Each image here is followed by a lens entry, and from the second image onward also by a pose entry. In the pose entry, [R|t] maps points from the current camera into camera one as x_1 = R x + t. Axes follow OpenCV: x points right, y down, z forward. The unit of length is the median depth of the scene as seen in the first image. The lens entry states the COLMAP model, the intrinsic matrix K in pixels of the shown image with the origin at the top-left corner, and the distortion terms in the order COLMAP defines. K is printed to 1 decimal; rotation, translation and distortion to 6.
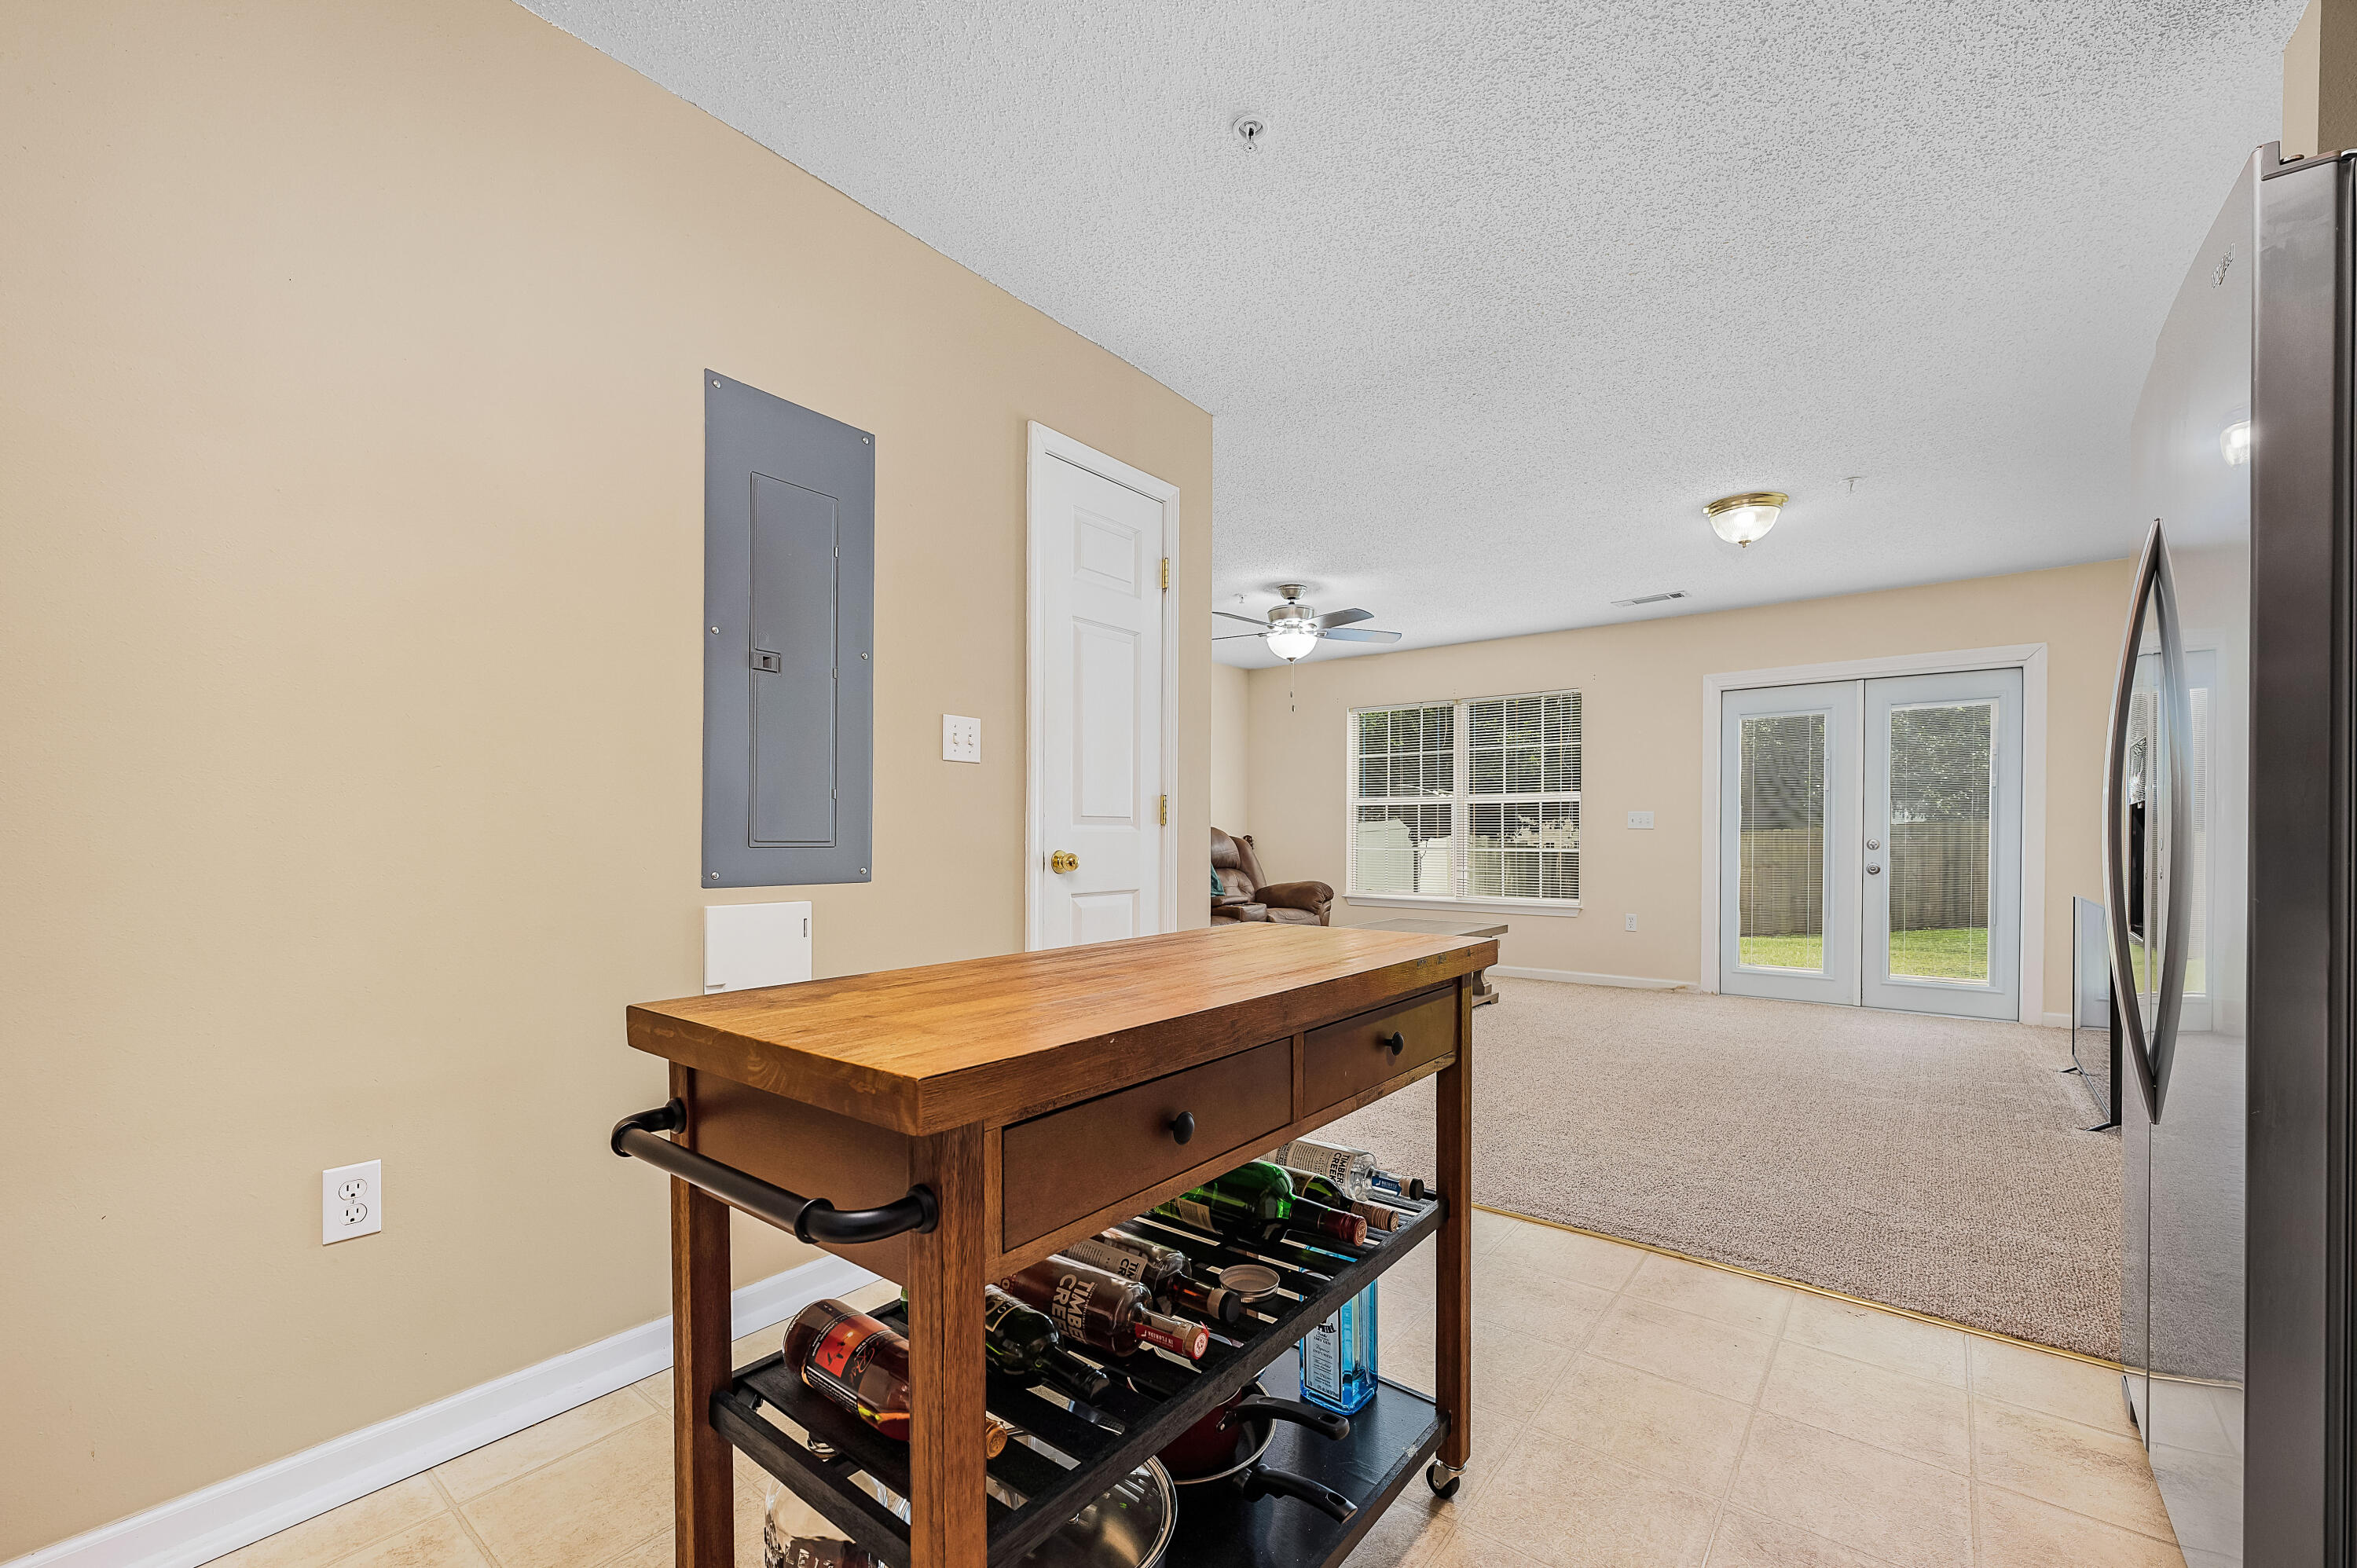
lens RADIAL K [[983.0, 0, 1172.6], [0, 983.0, 845.8], [0, 0, 1]] dist [0.000496, 0.000016]
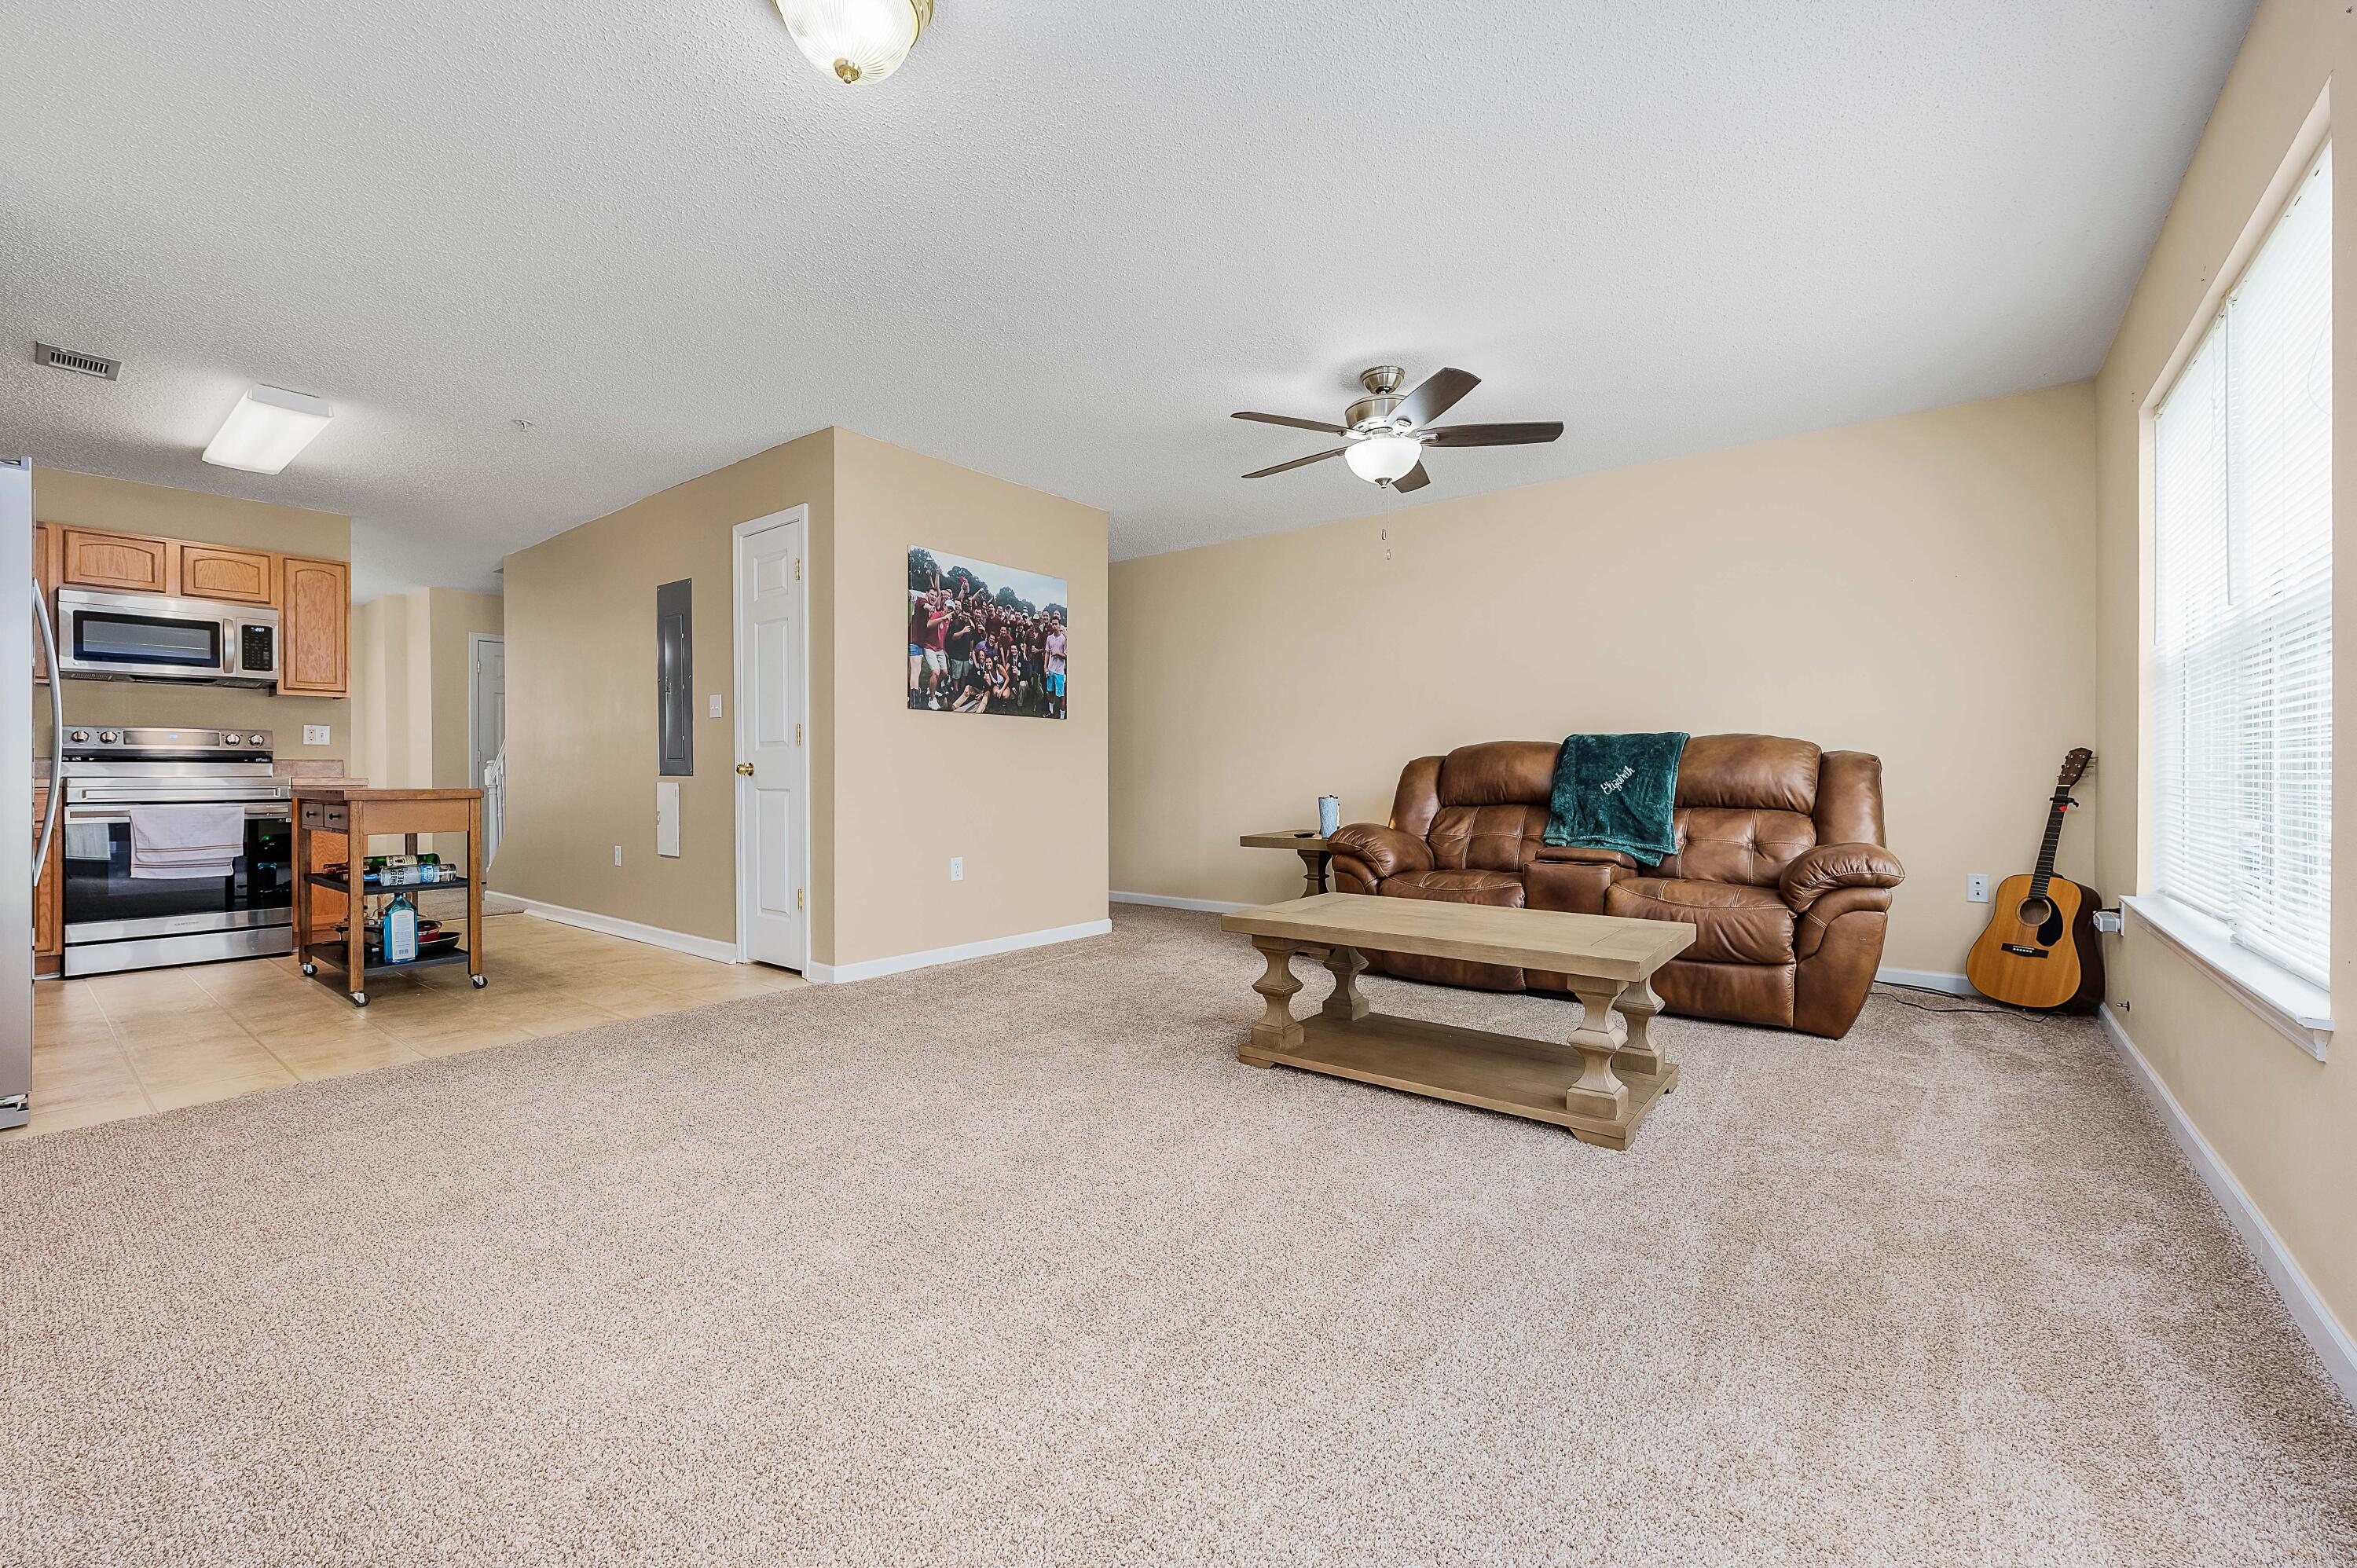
lens RADIAL K [[946.3, 0, 1185.4], [0, 946.3, 778.3], [0, 0, 1]] dist [-0.001389, -0.000230]
pose [[0.007965, -0.000035, -0.999968, 0.713258], [-0.010977, 0.999940, -0.000123, 0.010570], [0.999908, 0.010978, 0.007964, 0.823144]]
